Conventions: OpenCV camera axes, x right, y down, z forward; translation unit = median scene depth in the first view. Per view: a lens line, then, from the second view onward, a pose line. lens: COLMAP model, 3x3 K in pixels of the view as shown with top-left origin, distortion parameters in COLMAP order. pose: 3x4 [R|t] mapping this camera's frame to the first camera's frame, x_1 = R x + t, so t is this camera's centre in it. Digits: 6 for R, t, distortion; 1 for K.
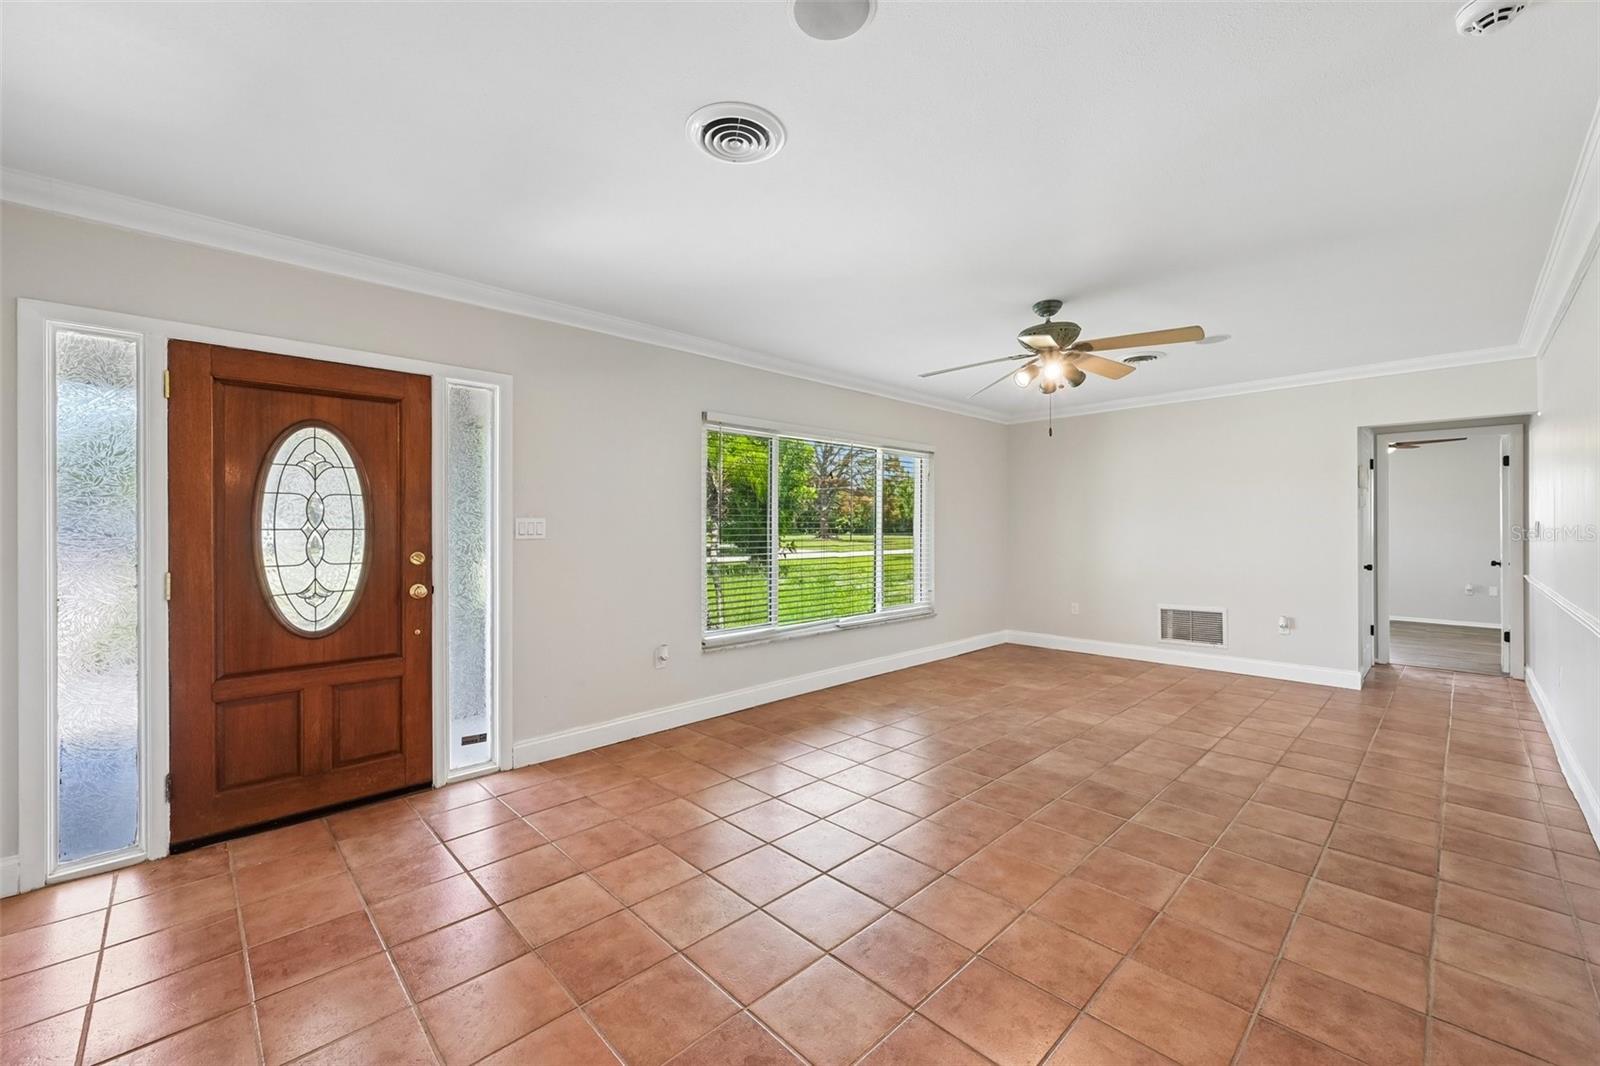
lens RADIAL K [[637.1, 0, 807.0], [0, 637.1, 523.3], [0, 0, 1]] dist [-0.002239, -0.000488]
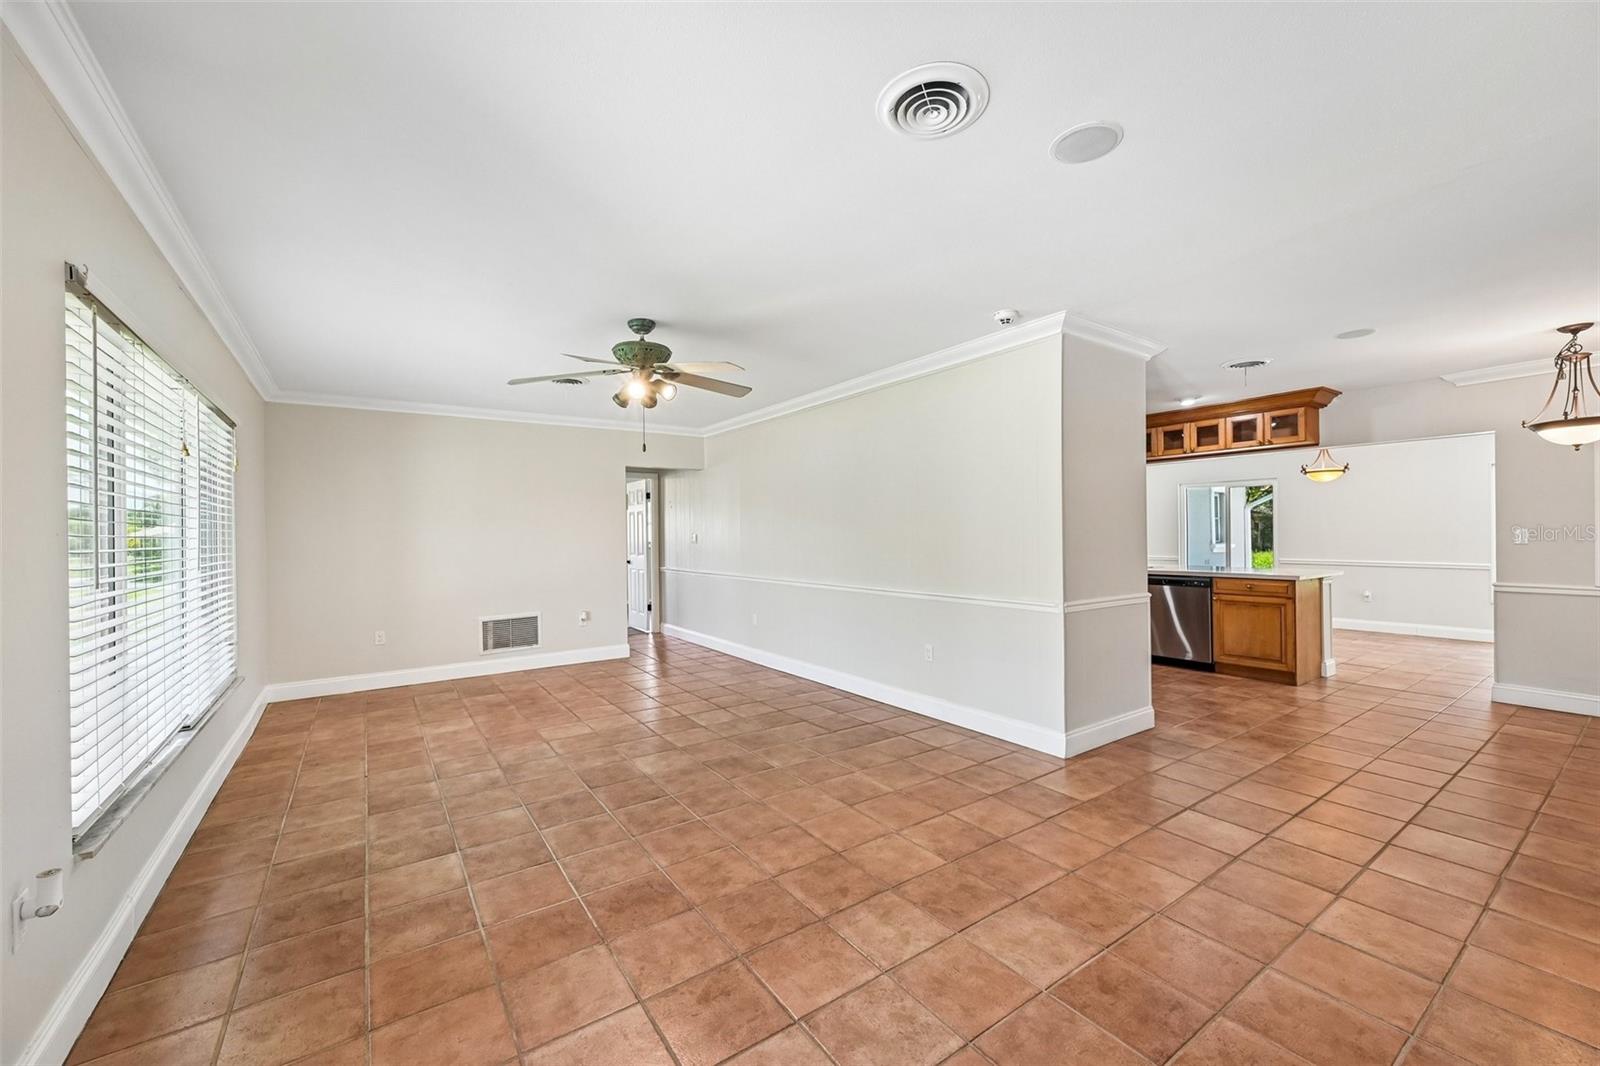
lens RADIAL K [[637.1, 0, 781.0], [0, 637.1, 533.6], [0, 0, 1]] dist [-0.002239, -0.000488]
pose [[0.174476, 0.000510, 0.984661, -0.595025], [0.005765, 0.999982, -0.001539, -0.000534], [-0.984645, 0.005946, 0.174470, 0.607815]]
